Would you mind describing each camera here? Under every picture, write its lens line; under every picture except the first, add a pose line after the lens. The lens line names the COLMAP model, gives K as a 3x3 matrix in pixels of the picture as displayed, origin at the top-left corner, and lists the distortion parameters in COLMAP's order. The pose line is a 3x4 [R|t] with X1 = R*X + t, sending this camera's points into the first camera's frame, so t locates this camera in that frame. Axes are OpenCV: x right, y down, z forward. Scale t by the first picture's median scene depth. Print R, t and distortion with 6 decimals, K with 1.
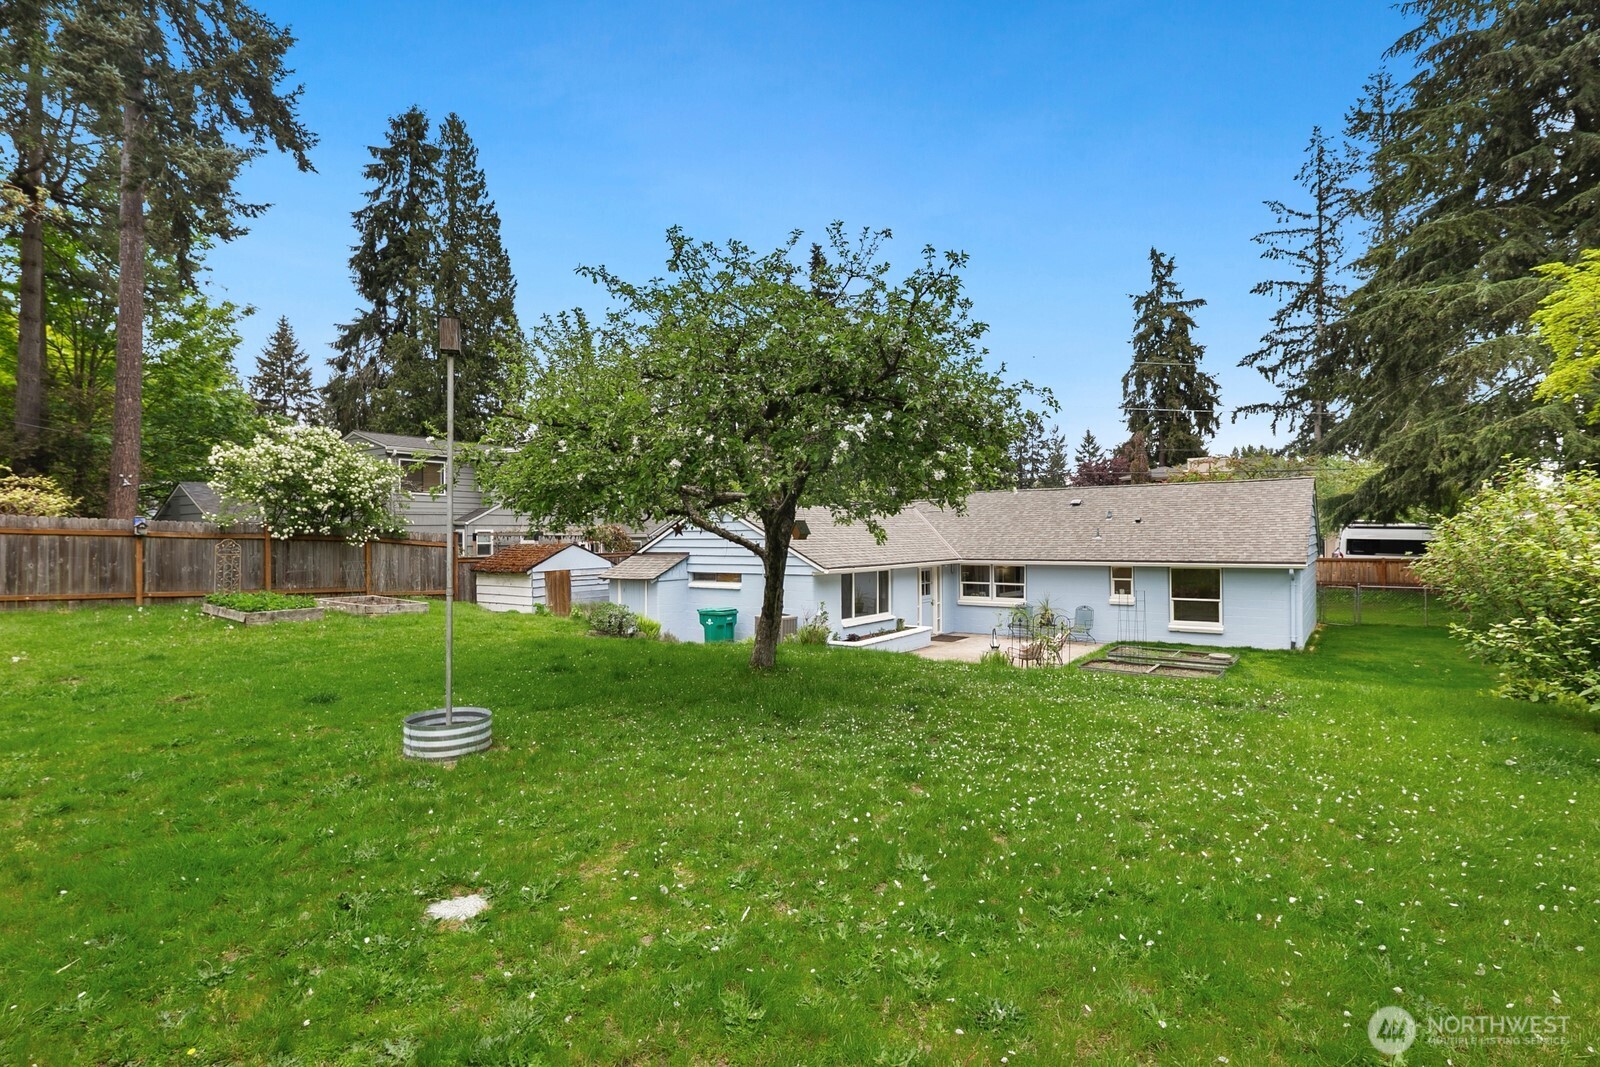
lens RADIAL K [[783.0, 0, 801.9], [0, 783.0, 532.3], [0, 0, 1]] dist [0.002607, -0.002144]
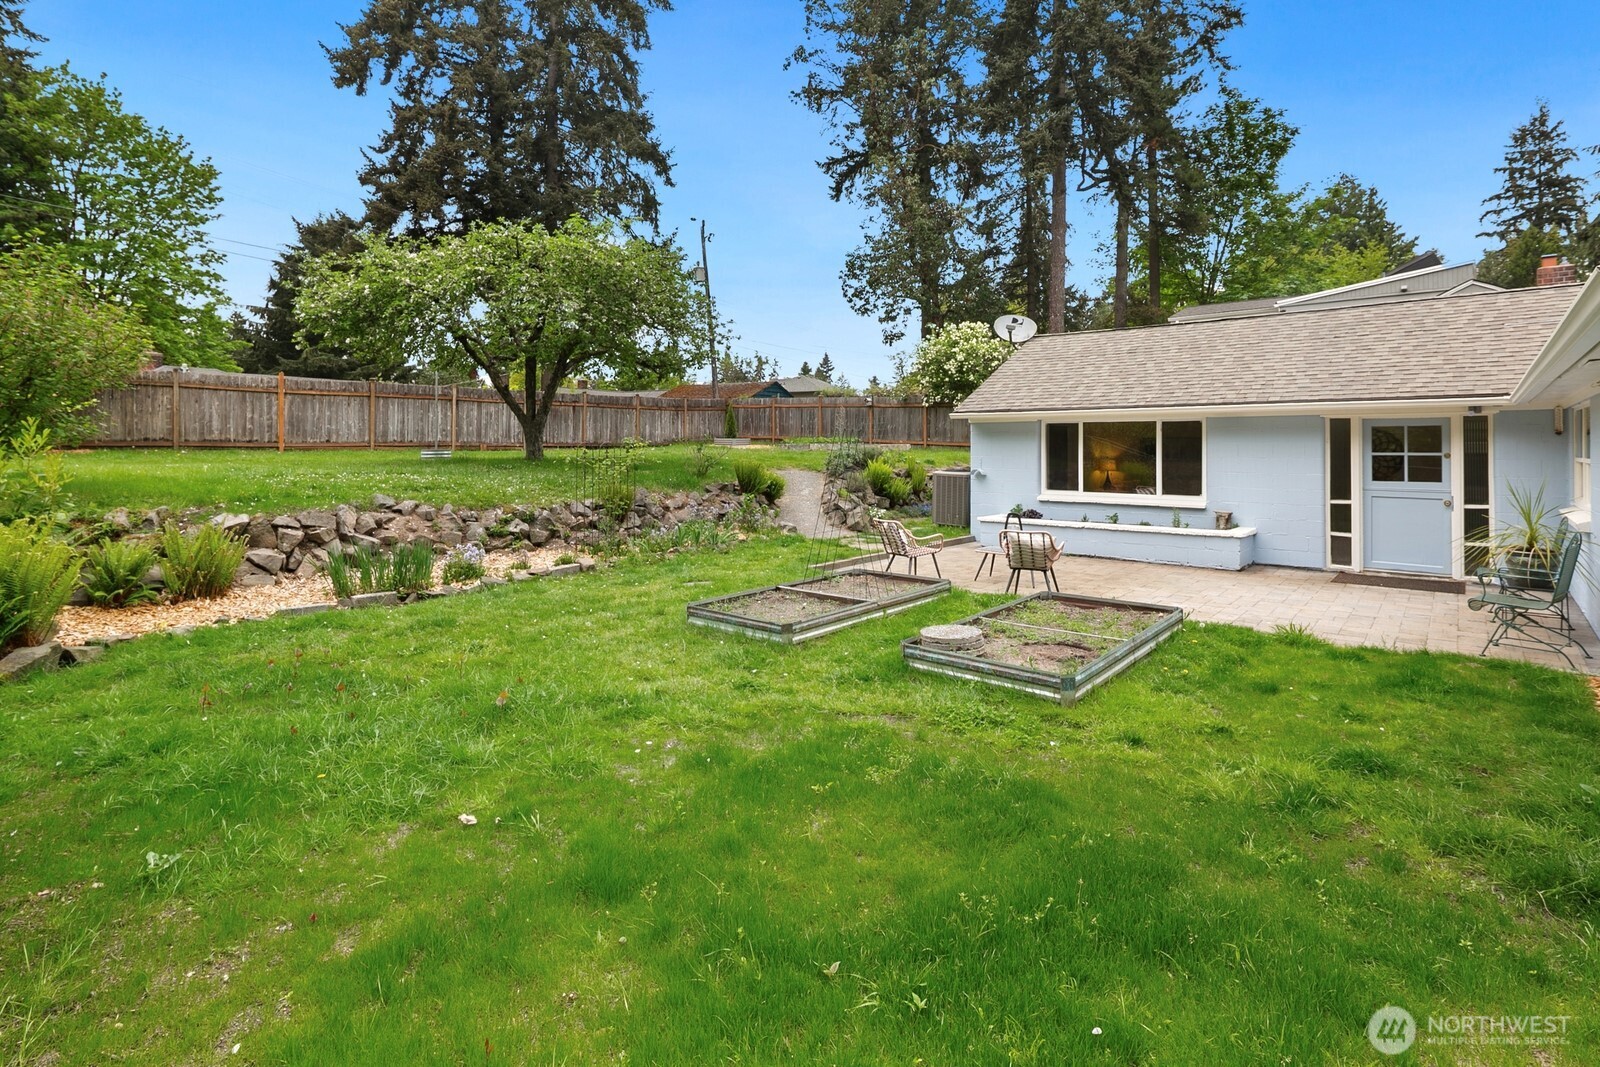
lens RADIAL K [[783.0, 0, 797.7], [0, 783.0, 435.4], [0, 0, 1]] dist [0.002607, -0.002144]
pose [[-0.065293, -0.007222, -0.997840, 0.242138], [0.006133, 0.999952, -0.007638, 0.021949], [0.997847, -0.006619, -0.065245, 0.268659]]
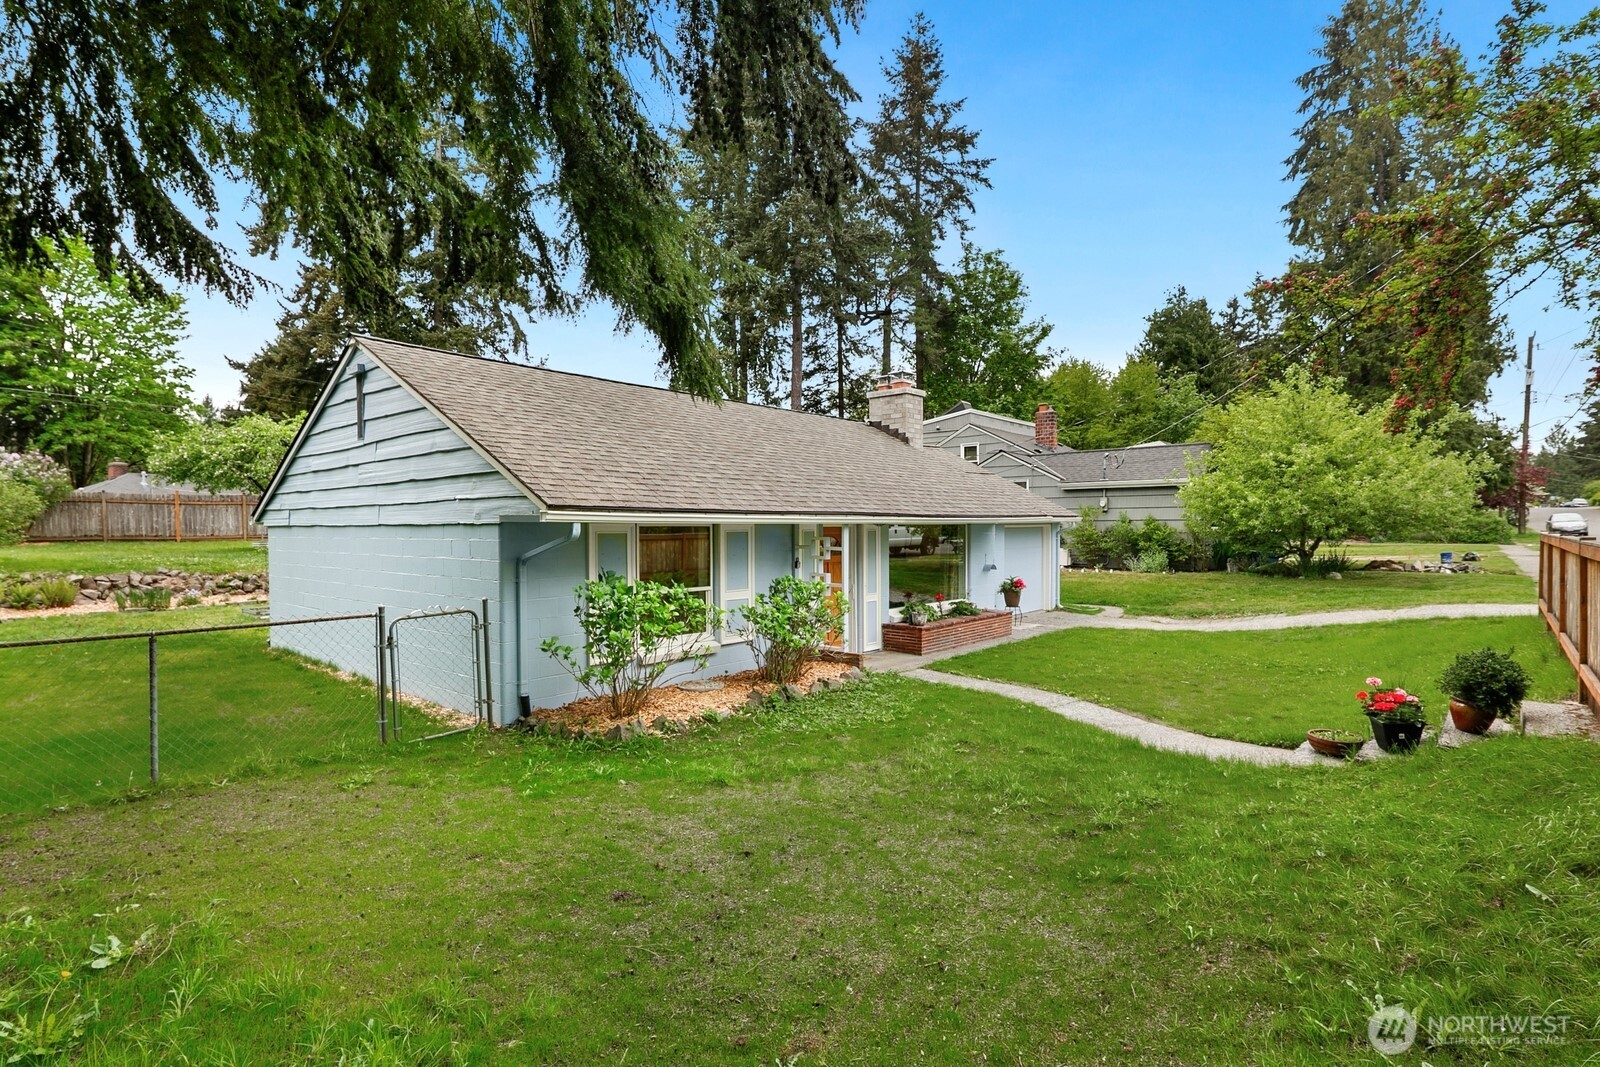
lens RADIAL K [[783.0, 0, 804.3], [0, 783.0, 540.8], [0, 0, 1]] dist [0.002607, -0.002144]
pose [[-0.074052, 0.026536, -0.996901, 0.409718], [0.010974, 0.999607, 0.025793, 0.014877], [0.997194, -0.009030, -0.074314, 0.481911]]
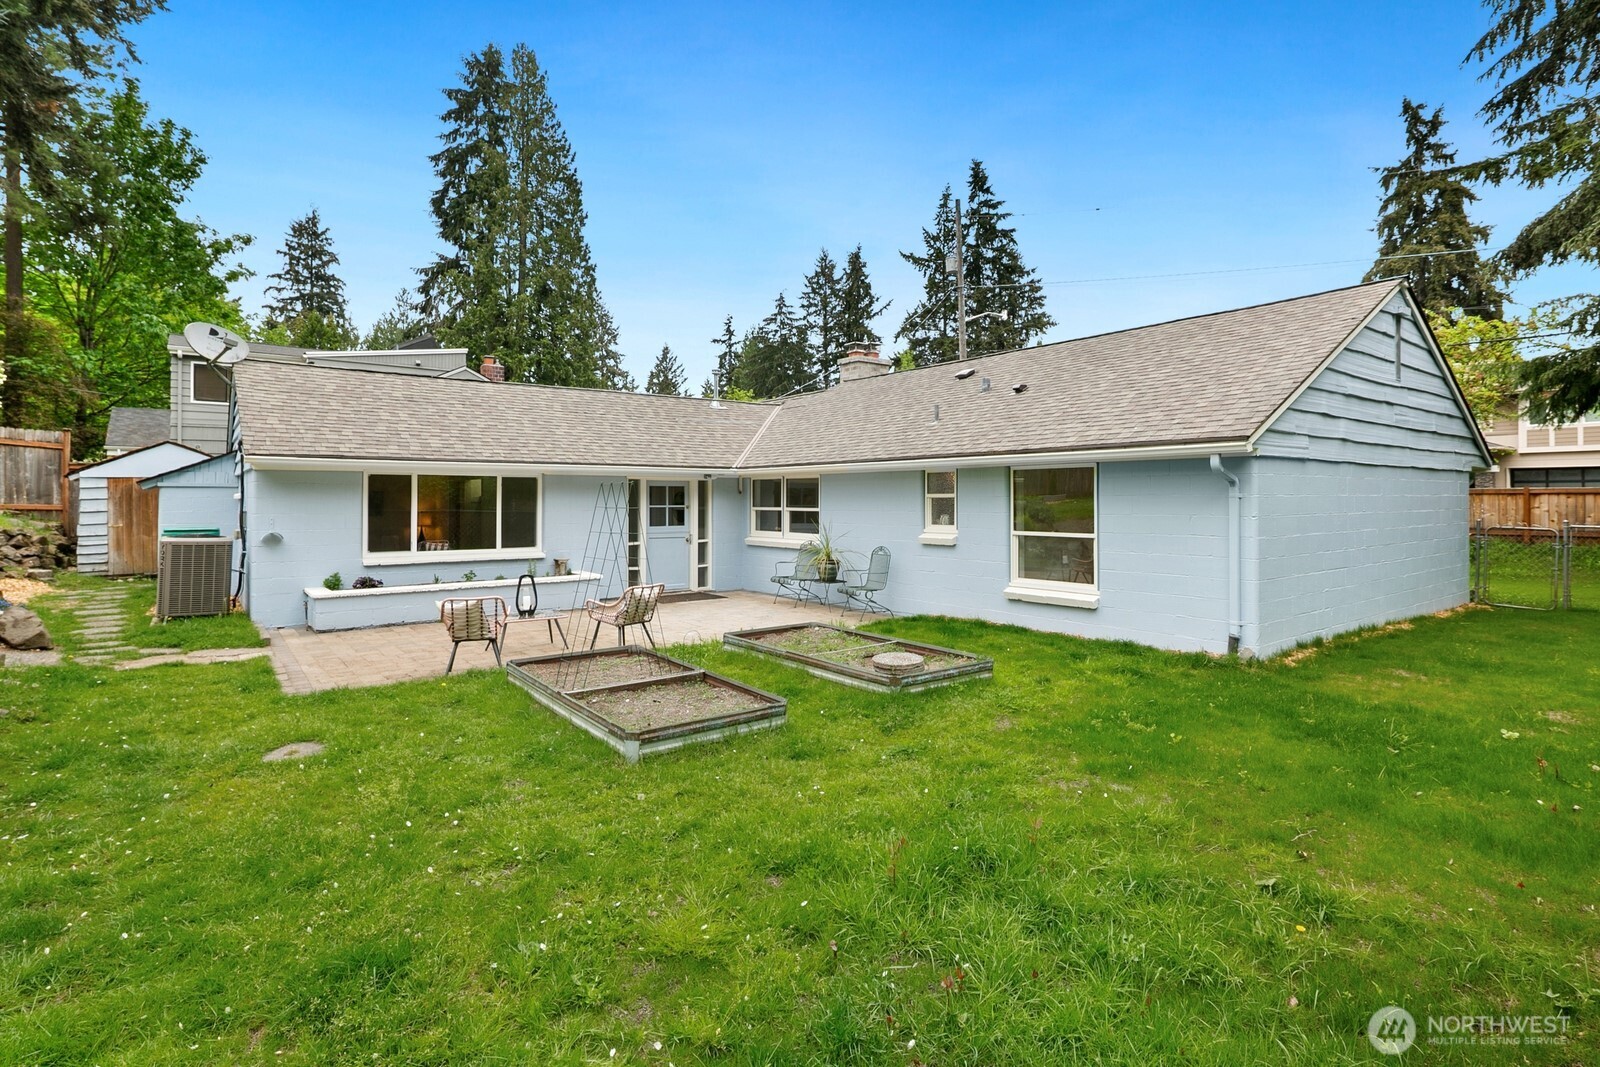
lens RADIAL K [[783.0, 0, 793.7], [0, 783.0, 490.9], [0, 0, 1]] dist [0.002607, -0.002144]
pose [[0.955048, 0.003872, -0.296426, 0.169782], [-0.004784, 0.999986, -0.002353, 0.021235], [0.296412, 0.003666, 0.955053, 0.174041]]
